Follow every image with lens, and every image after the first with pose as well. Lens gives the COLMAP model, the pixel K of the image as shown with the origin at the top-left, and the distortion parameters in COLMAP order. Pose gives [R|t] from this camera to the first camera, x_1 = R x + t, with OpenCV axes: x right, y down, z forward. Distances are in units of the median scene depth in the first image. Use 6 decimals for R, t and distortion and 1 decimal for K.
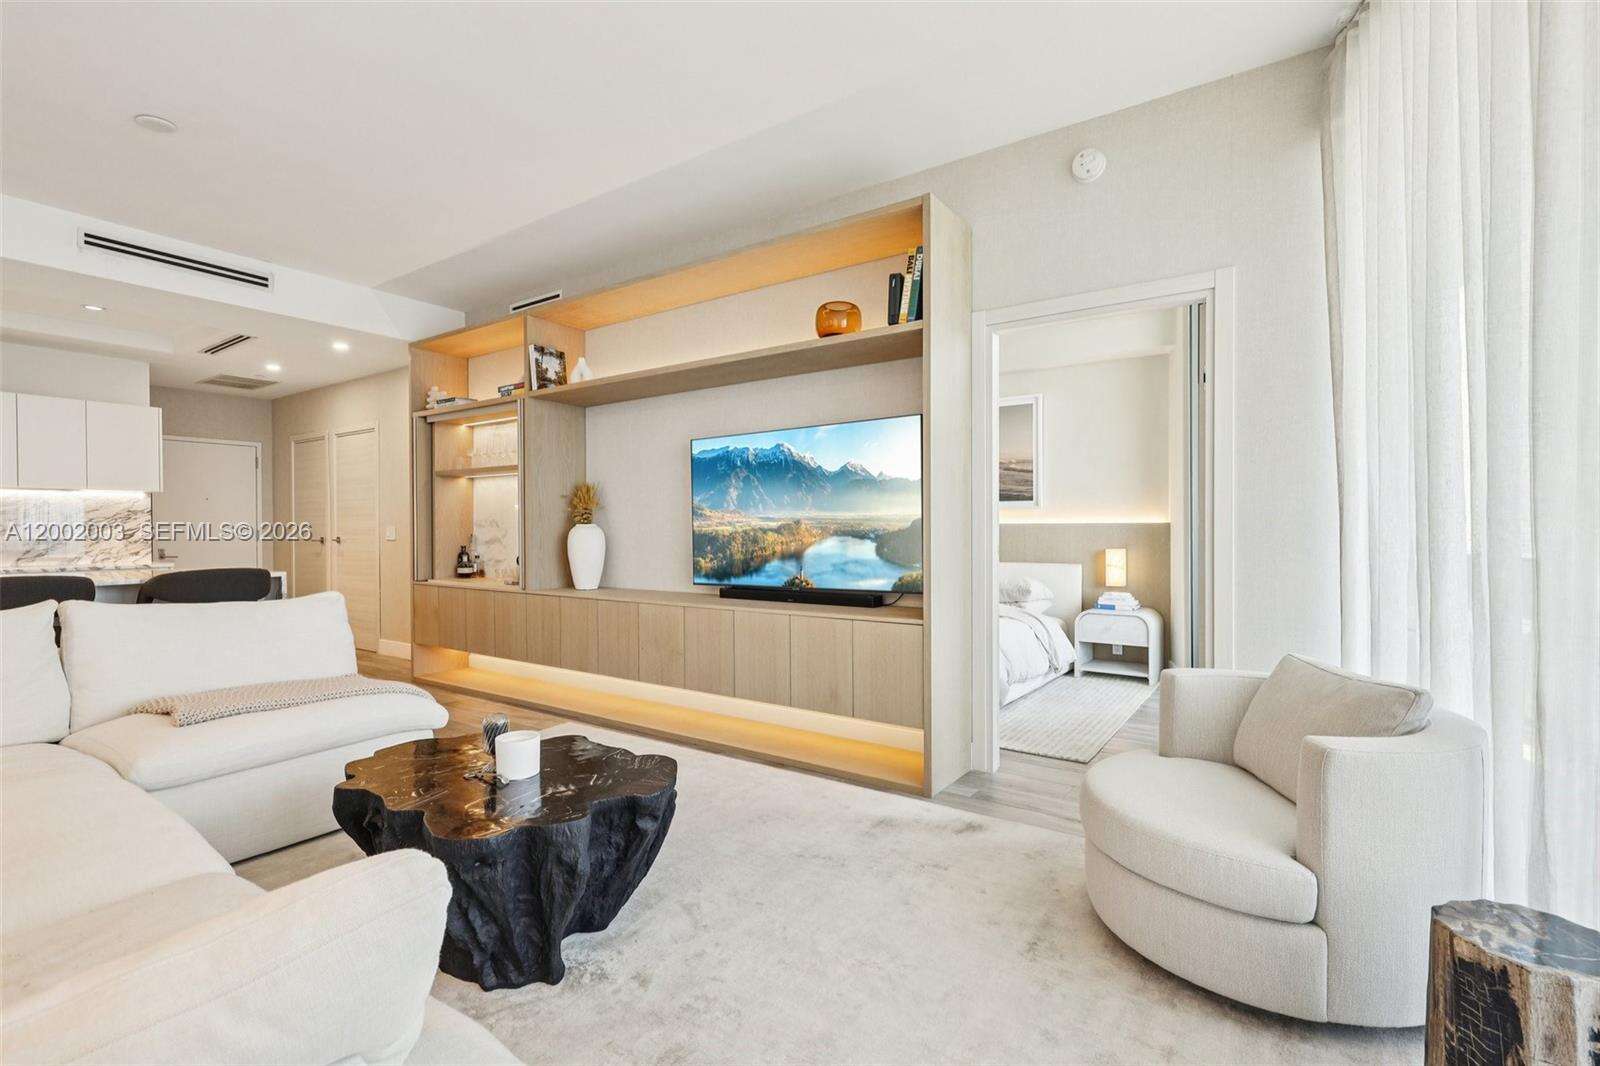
lens RADIAL K [[732.1, 0, 807.0], [0, 732.1, 532.4], [0, 0, 1]] dist [-0.000905, 0.000655]
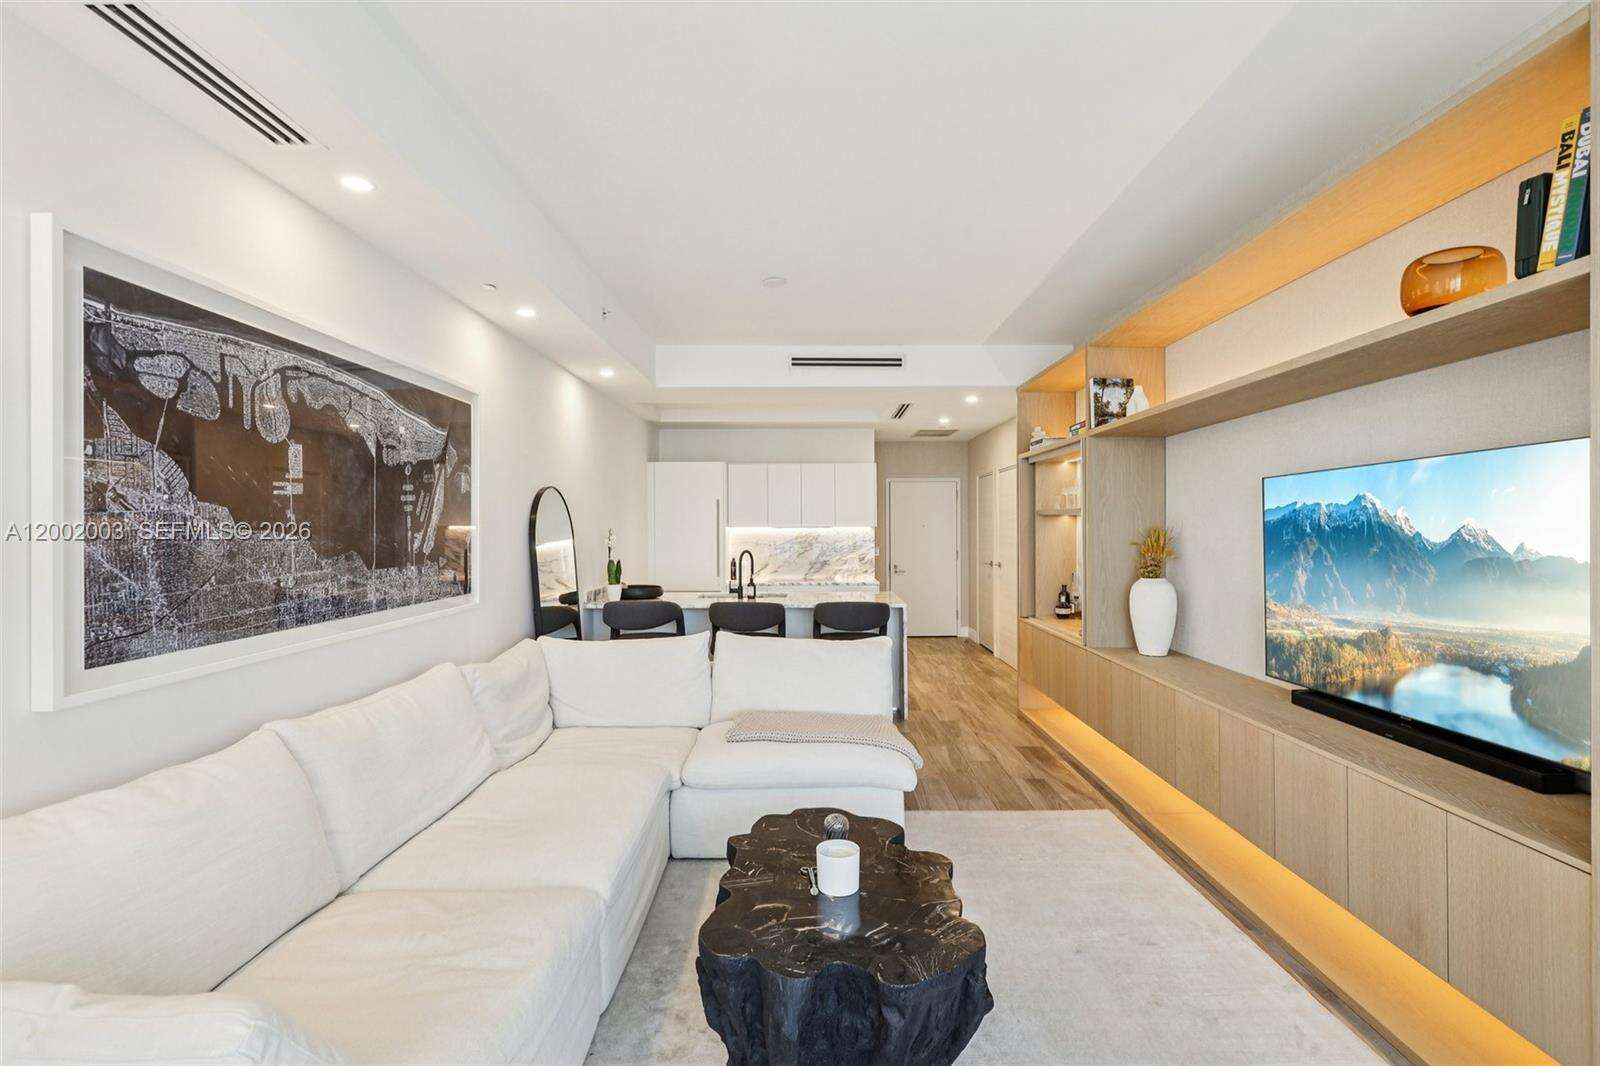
lens RADIAL K [[732.1, 0, 795.5], [0, 732.1, 529.1], [0, 0, 1]] dist [-0.000905, 0.000655]
pose [[0.555889, 0.004483, -0.831245, 0.172076], [-0.005005, 0.999985, 0.002046, -0.066935], [0.831242, 0.003023, 0.555903, 0.182375]]
